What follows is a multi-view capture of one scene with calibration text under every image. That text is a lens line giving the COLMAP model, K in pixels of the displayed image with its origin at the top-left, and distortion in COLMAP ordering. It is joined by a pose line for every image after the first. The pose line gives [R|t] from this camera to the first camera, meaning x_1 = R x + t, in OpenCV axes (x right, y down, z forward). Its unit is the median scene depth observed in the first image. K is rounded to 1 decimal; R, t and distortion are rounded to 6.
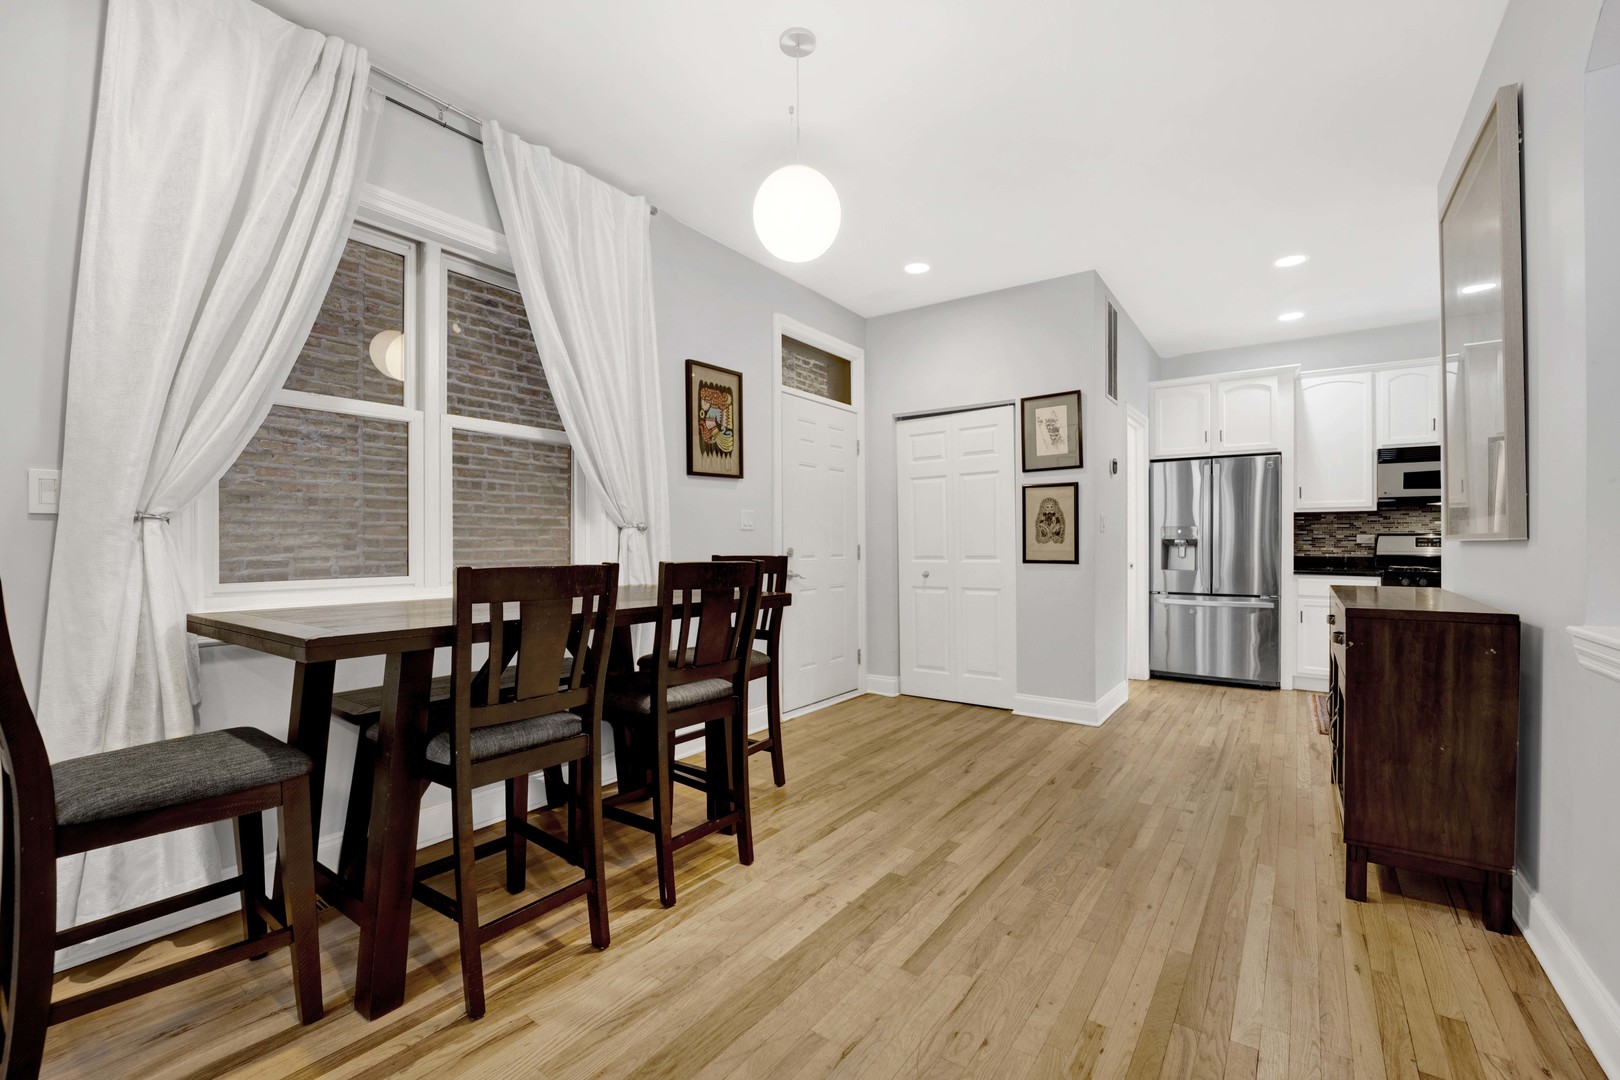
lens RADIAL K [[681.5, 0, 841.1], [0, 681.5, 553.5], [0, 0, 1]] dist [-0.021775, -0.000112]
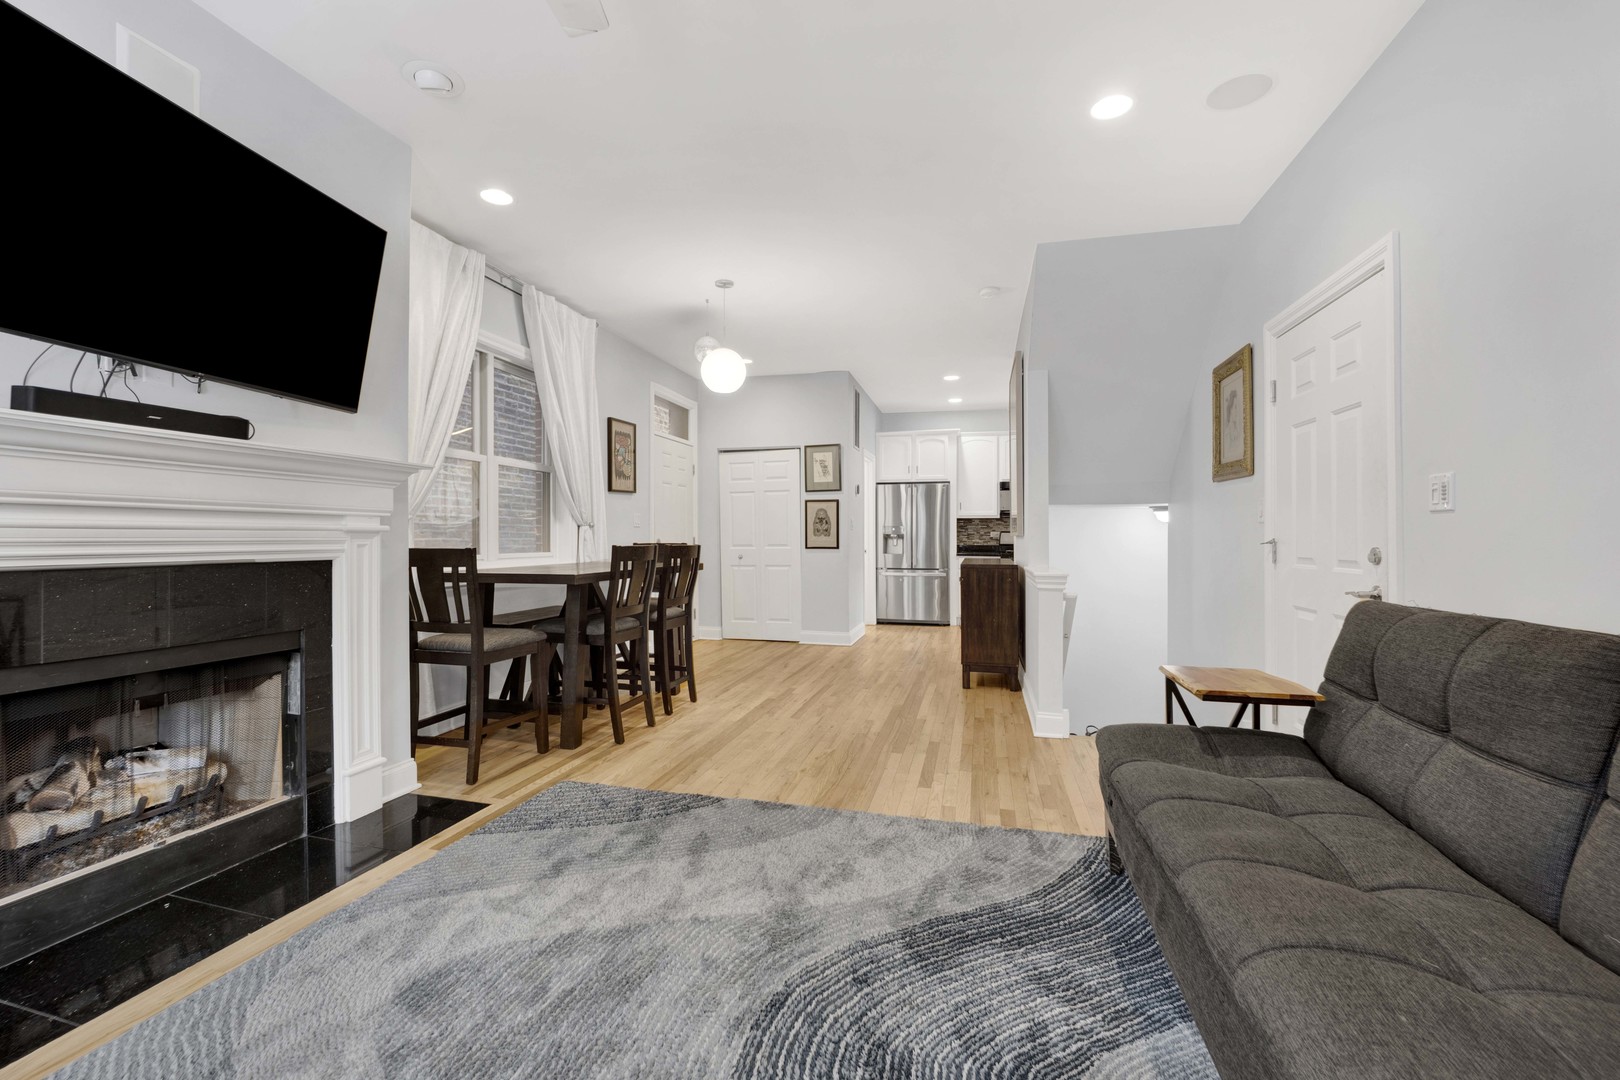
lens RADIAL K [[695.0, 0, 801.1], [0, 695.0, 544.3], [0, 0, 1]] dist [-0.001299, -0.000273]
pose [[0.944060, -0.000137, 0.329773, -0.324806], [0.001420, 0.999992, -0.003649, 0.011470], [-0.329770, 0.003913, 0.944053, -0.622411]]
